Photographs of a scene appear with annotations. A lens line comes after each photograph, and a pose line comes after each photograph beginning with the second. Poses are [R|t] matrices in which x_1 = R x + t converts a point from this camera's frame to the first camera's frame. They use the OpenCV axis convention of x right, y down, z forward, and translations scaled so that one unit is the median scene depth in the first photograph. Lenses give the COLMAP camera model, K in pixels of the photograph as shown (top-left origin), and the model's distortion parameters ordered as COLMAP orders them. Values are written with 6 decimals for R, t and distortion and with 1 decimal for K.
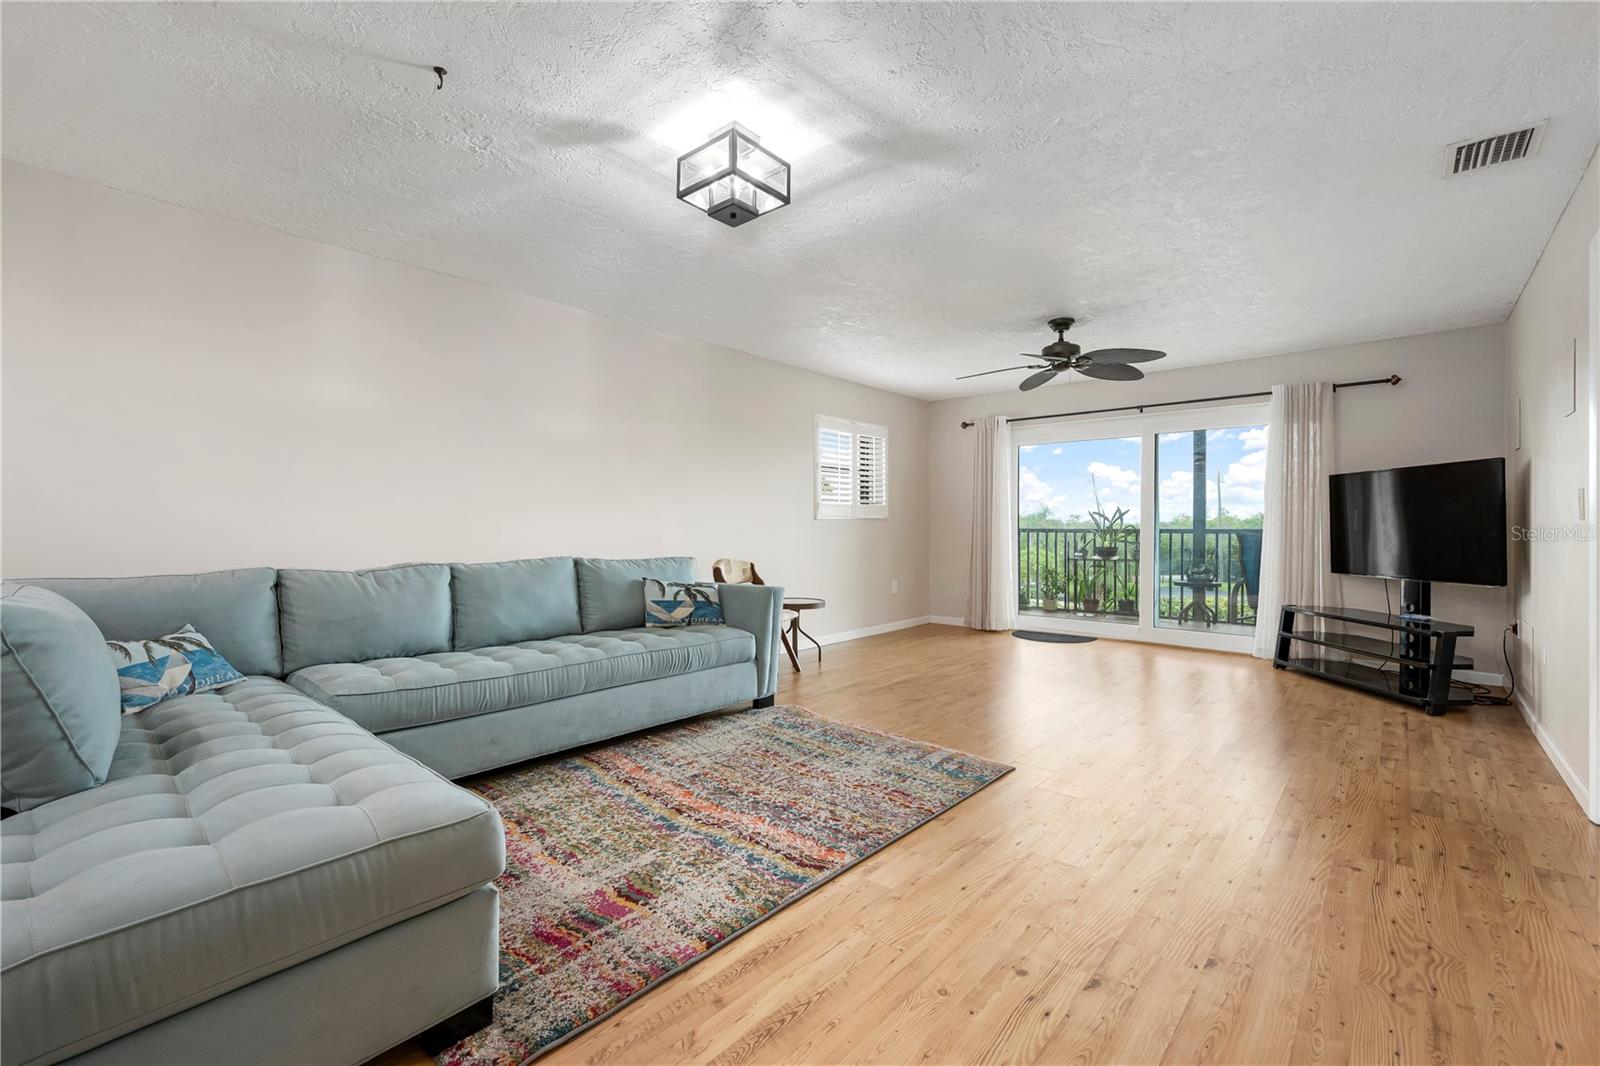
lens RADIAL K [[686.7, 0, 818.9], [0, 686.7, 522.0], [0, 0, 1]] dist [0.001659, 0.000037]
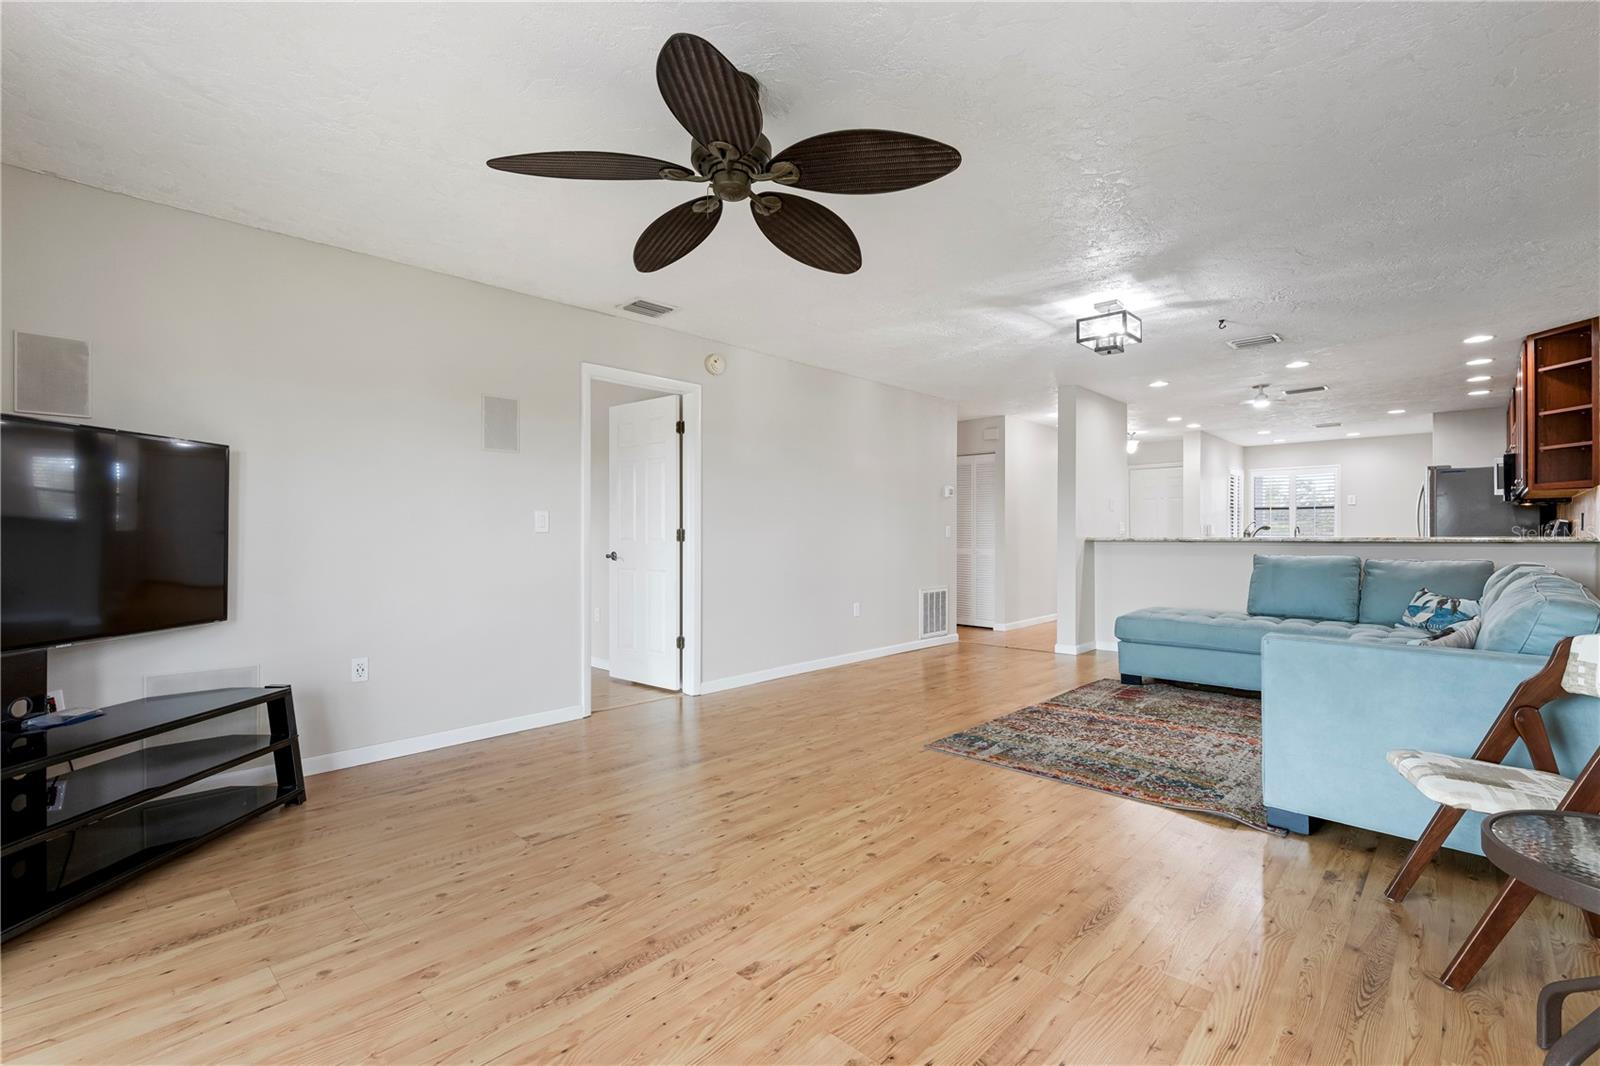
lens RADIAL K [[706.8, 0, 803.7], [0, 706.8, 534.8], [0, 0, 1]] dist [0.001331, -0.000046]
pose [[-0.998076, 0.003681, 0.061897, 0.383155], [0.003226, 0.999967, -0.007451, 0.011500], [-0.061922, -0.007237, -0.998055, 2.043319]]
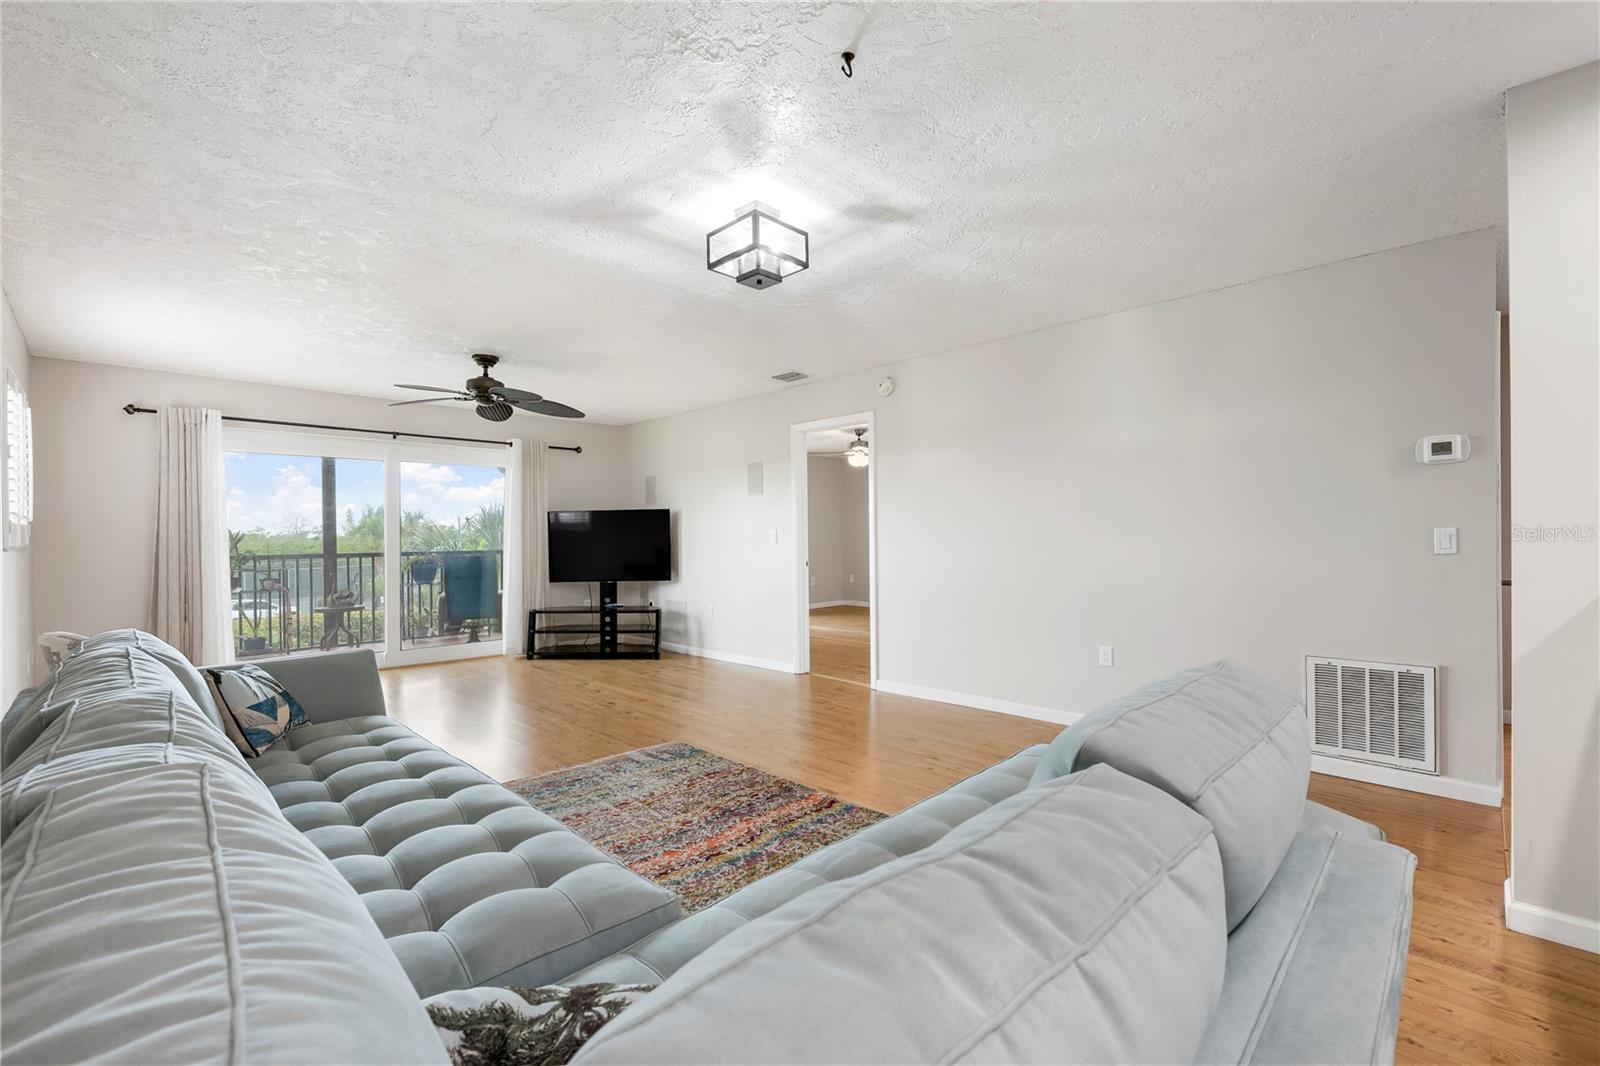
lens RADIAL K [[674.9, 0, 801.1], [0, 674.9, 531.7], [0, 0, 1]] dist [0.001064, -0.000101]
pose [[0.071600, 0.007224, 0.997407, -0.892498], [0.007069, 0.999945, -0.007750, -0.020907], [-0.997408, 0.007606, 0.071545, 0.628548]]
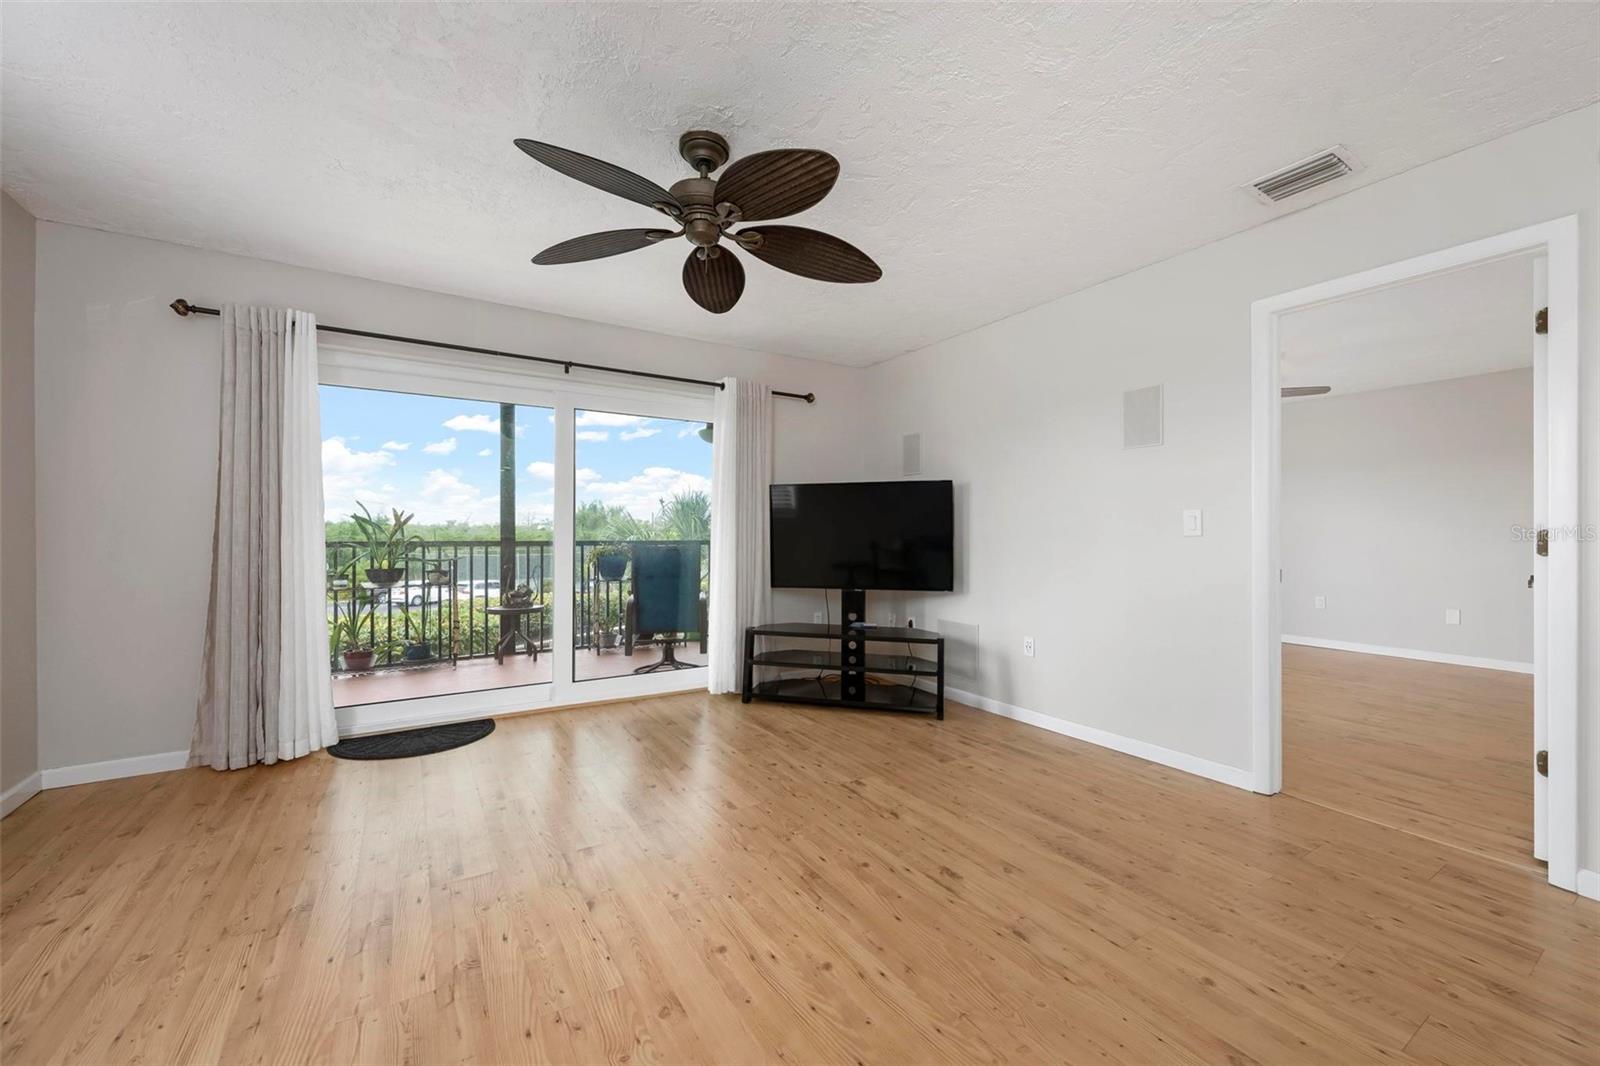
lens RADIAL K [[621.7, 0, 800.0], [0, 621.7, 533.0], [0, 0, 1]] dist [0.002940, -0.000165]
pose [[0.302531, 0.002600, 0.953136, -0.101788], [-0.007681, 0.999970, -0.000290, -0.002644], [-0.953109, -0.007234, 0.302542, 1.102103]]
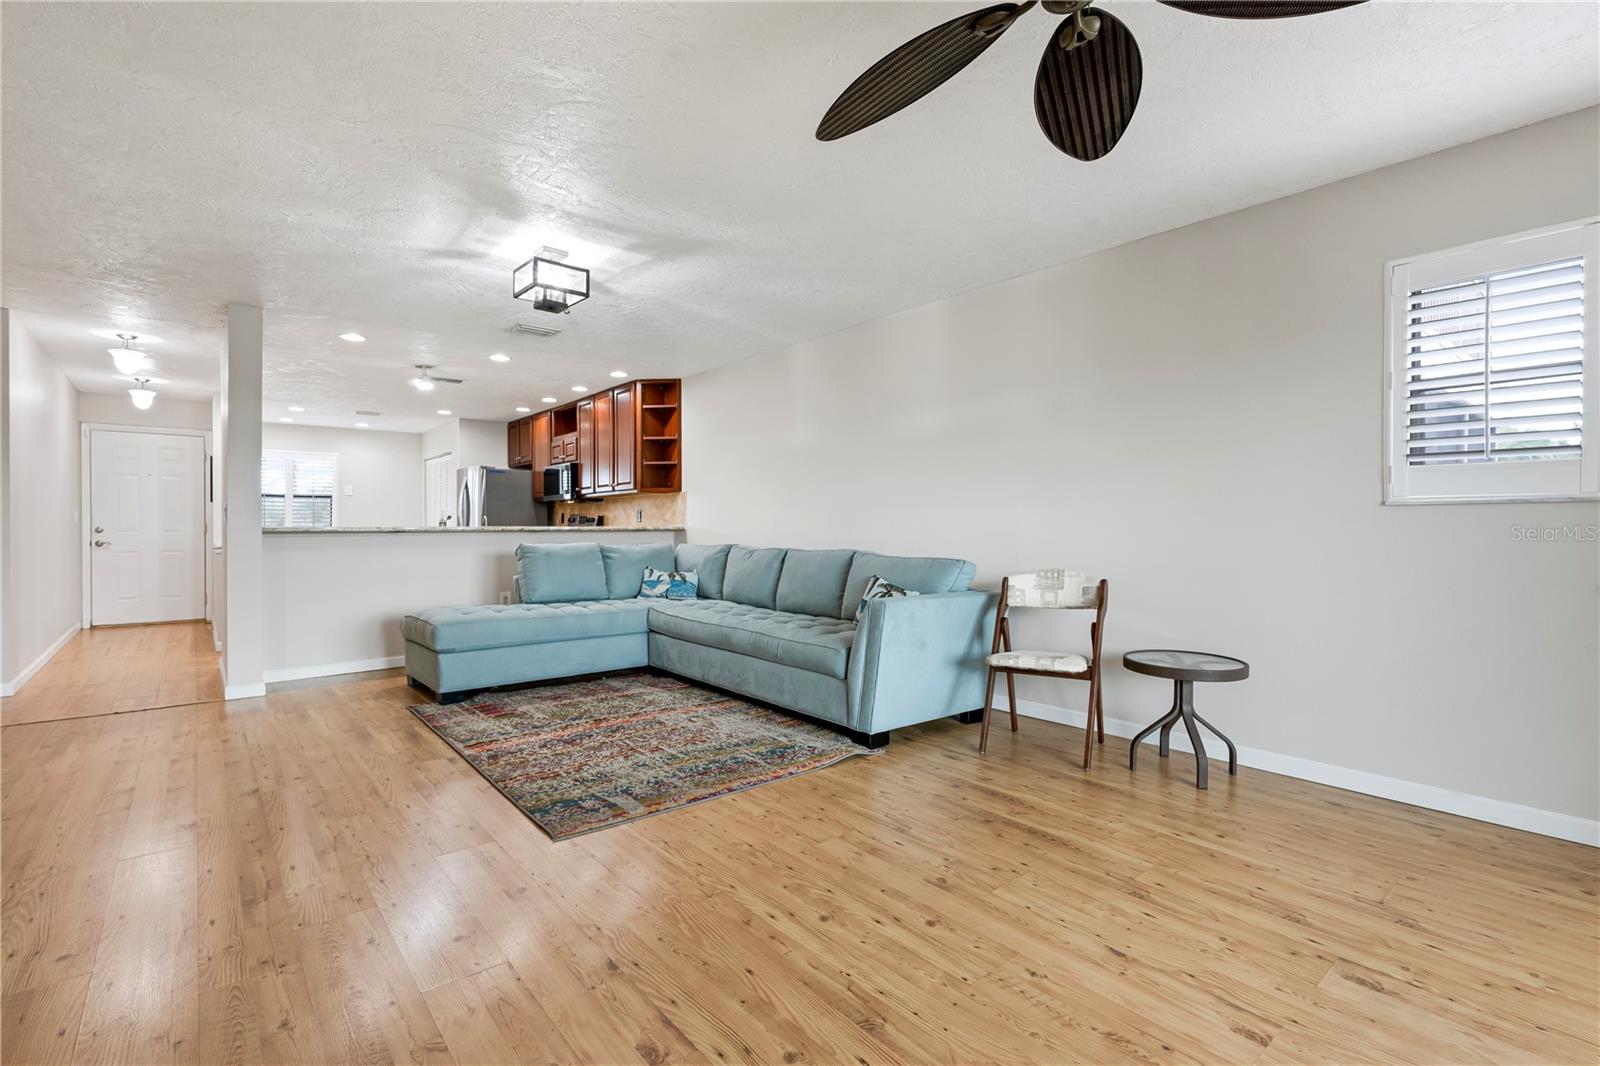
lens RADIAL K [[738.4, 0, 795.1], [0, 738.4, 535.4], [0, 0, 1]] dist [-0.002121, 0.000235]
pose [[-0.183738, 0.013635, -0.982881, 0.962669], [0.006875, 0.999897, 0.012586, 0.012475], [0.982951, -0.004445, -0.183813, 1.315438]]
